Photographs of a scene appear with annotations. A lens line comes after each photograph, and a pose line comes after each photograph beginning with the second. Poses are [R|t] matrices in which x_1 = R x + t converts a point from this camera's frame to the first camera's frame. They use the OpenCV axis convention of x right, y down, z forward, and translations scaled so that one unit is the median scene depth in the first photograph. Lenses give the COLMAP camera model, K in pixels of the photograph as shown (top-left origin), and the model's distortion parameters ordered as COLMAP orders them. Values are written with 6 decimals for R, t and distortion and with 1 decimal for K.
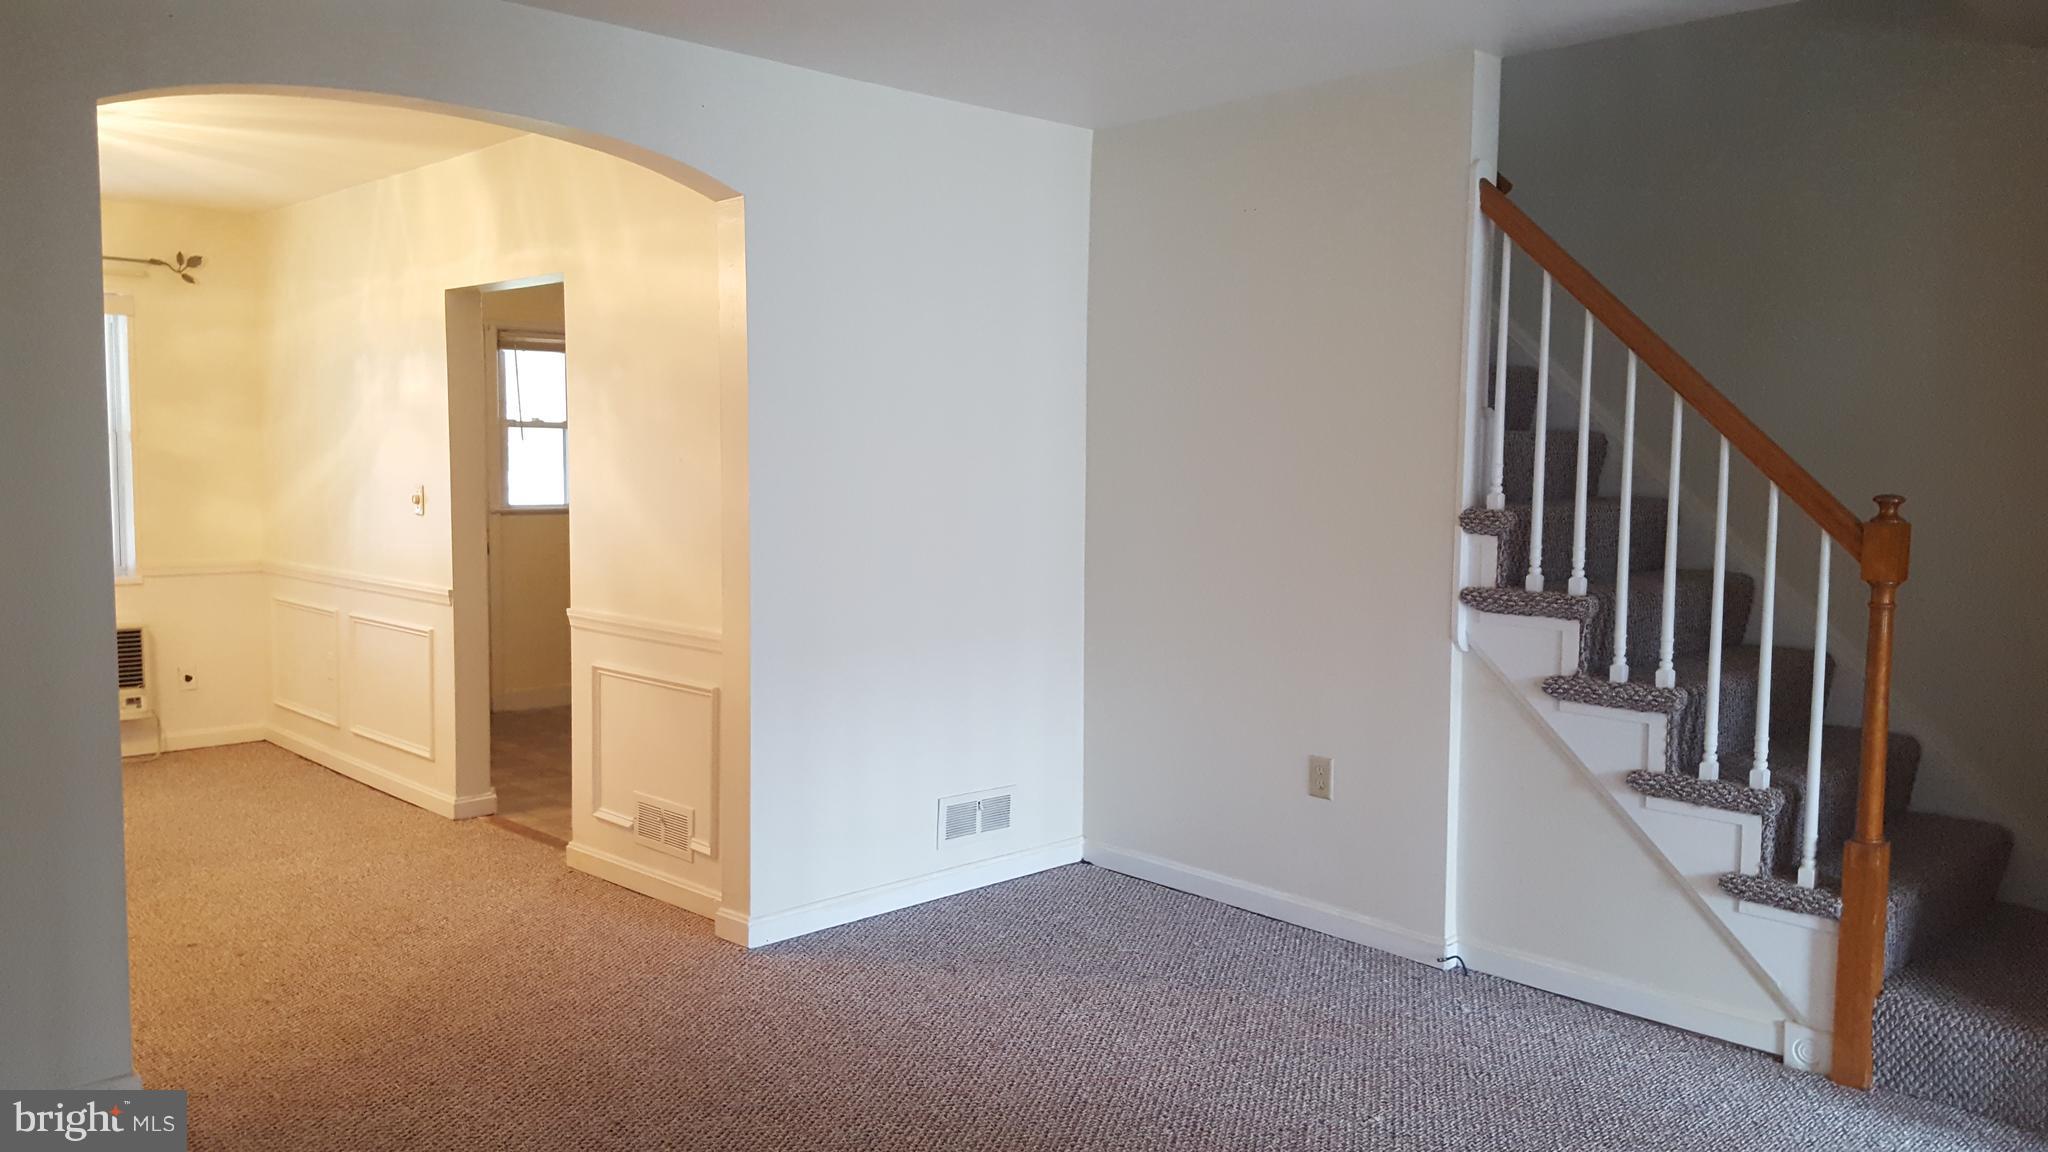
lens RADIAL K [[1511.4, 0, 1004.6], [0, 1511.4, 569.6], [0, 0, 1]] dist [0.030309, -0.054508]
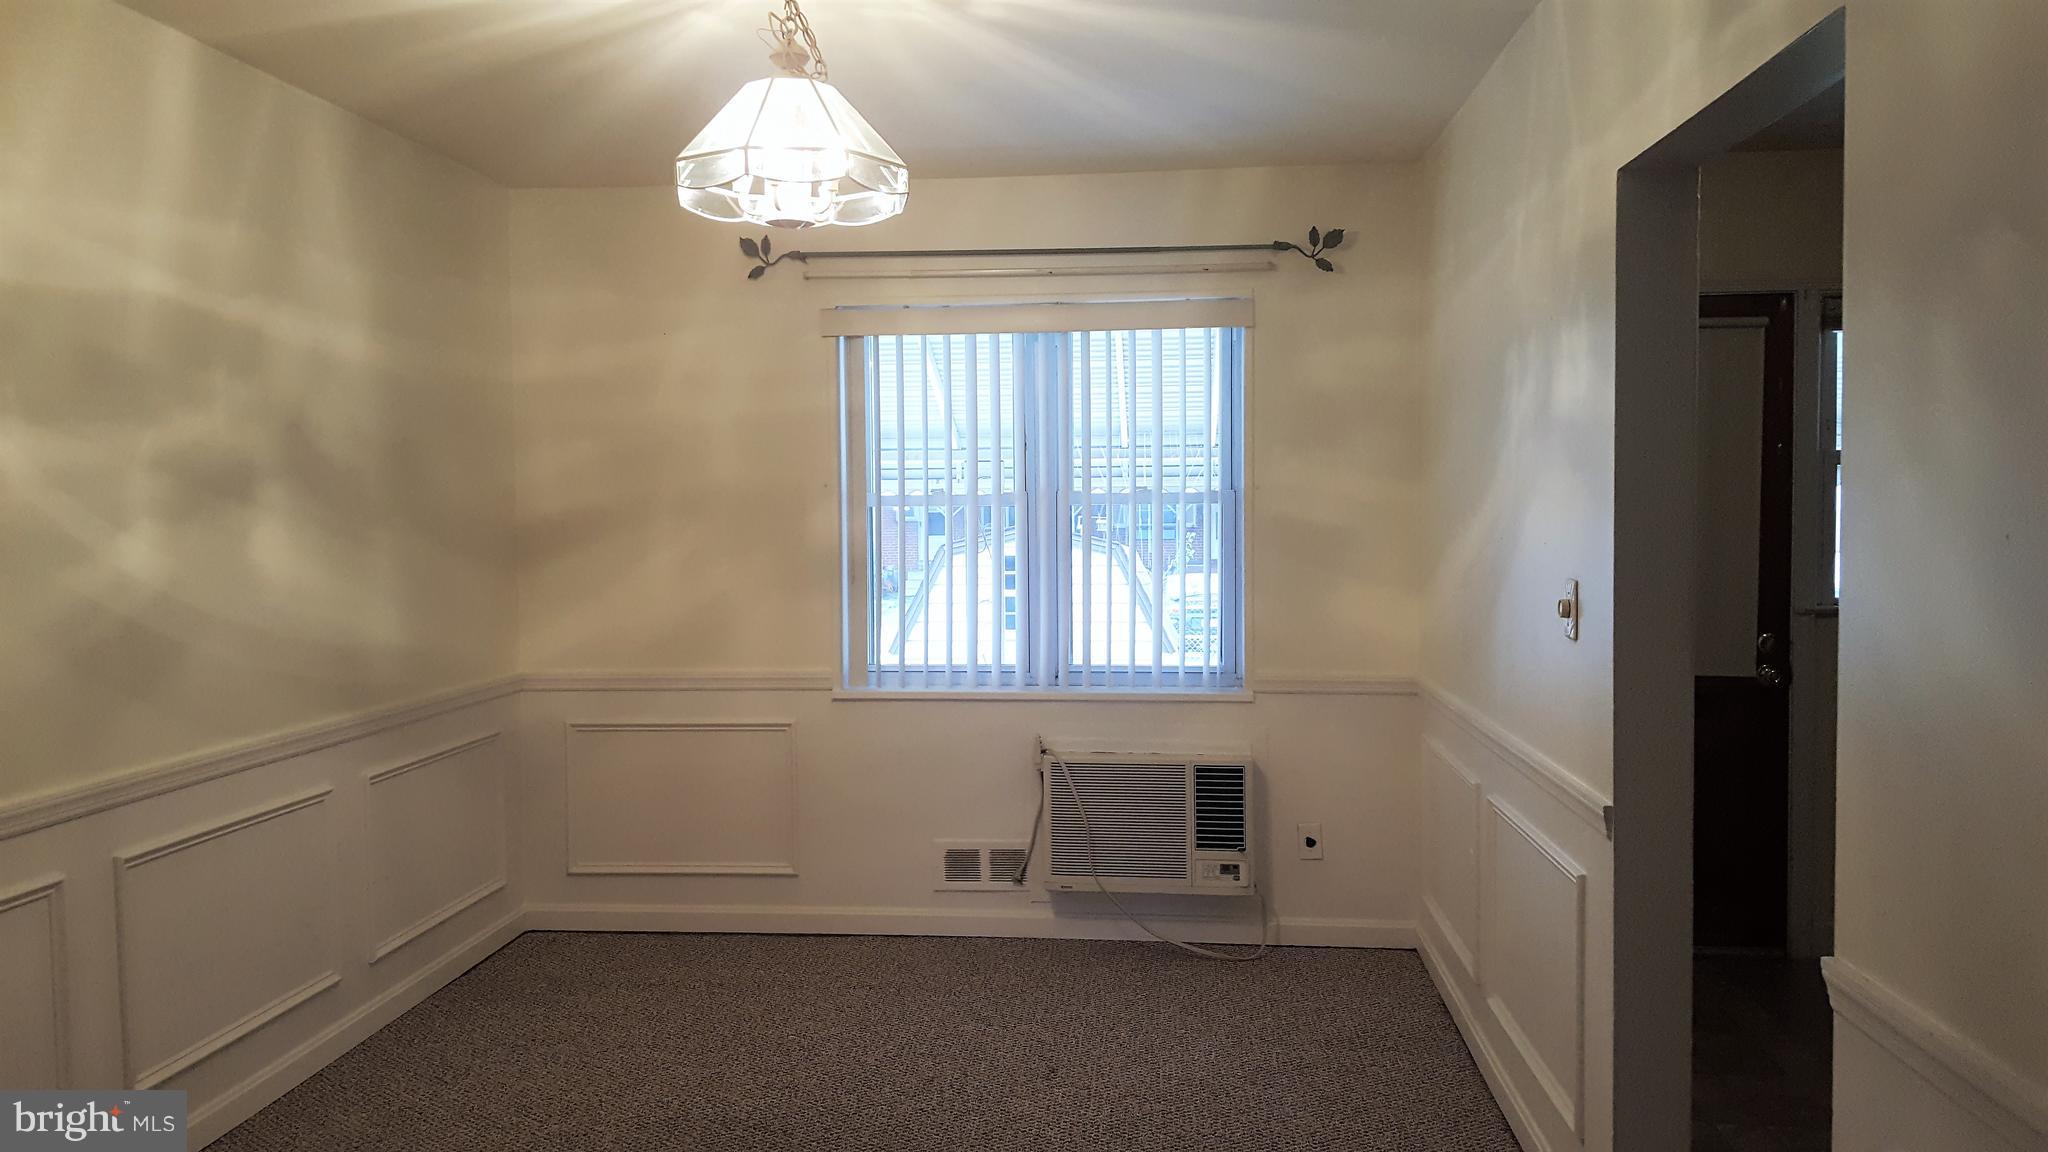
lens RADIAL K [[1511.4, 0, 1015.5], [0, 1511.4, 566.6], [0, 0, 1]] dist [0.030309, -0.054508]
pose [[0.653370, 0.016637, -0.756856, -0.108030], [-0.047470, 0.998691, -0.019026, -0.035742], [0.755549, 0.048359, 0.653305, 0.455564]]
